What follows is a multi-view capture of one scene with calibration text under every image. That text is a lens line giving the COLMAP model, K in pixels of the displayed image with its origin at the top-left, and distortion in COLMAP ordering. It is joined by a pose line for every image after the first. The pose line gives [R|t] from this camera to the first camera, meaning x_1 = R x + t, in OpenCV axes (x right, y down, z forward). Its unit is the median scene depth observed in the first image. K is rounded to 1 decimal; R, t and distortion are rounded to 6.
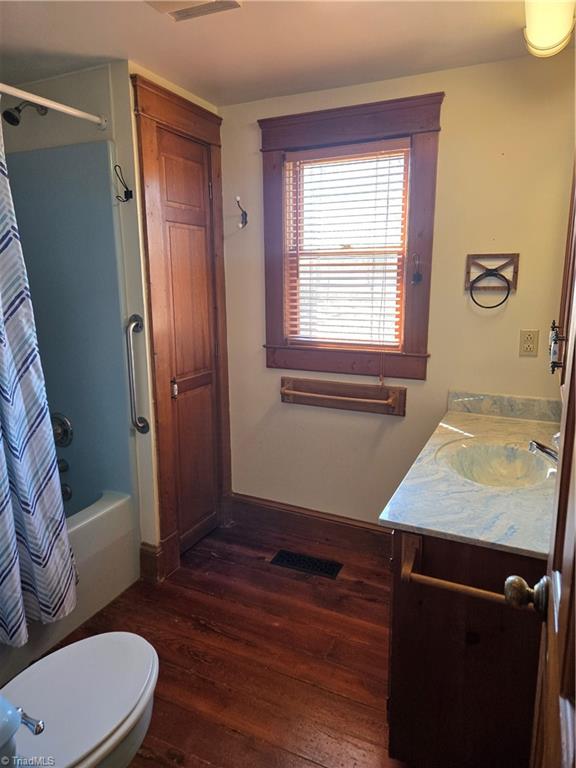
lens RADIAL K [[519.8, 0, 287.6], [0, 519.8, 384.4], [0, 0, 1]] dist [0.059004, -0.032822]
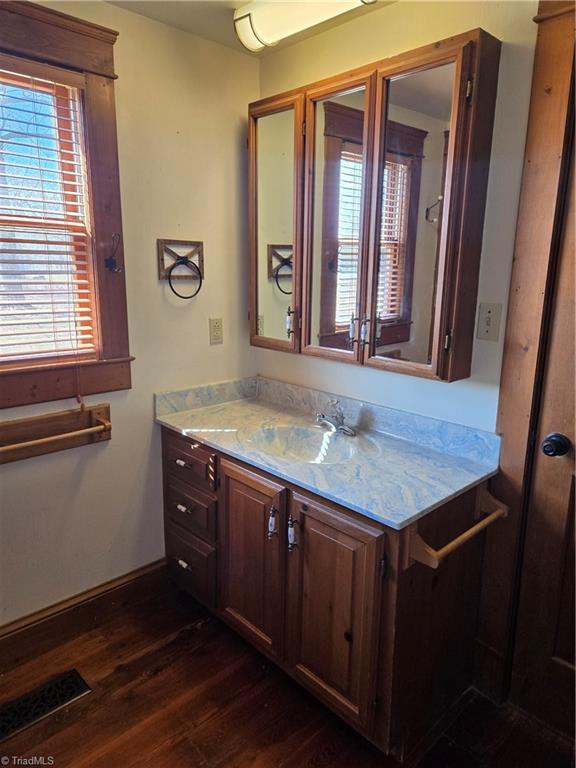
lens RADIAL K [[519.8, 0, 289.0], [0, 519.8, 381.2], [0, 0, 1]] dist [0.059004, -0.032822]
pose [[0.337070, -0.194988, 0.921067, -0.442258], [0.172136, 0.974591, 0.143325, -0.101616], [-0.925610, 0.110238, 0.362069, 0.499977]]
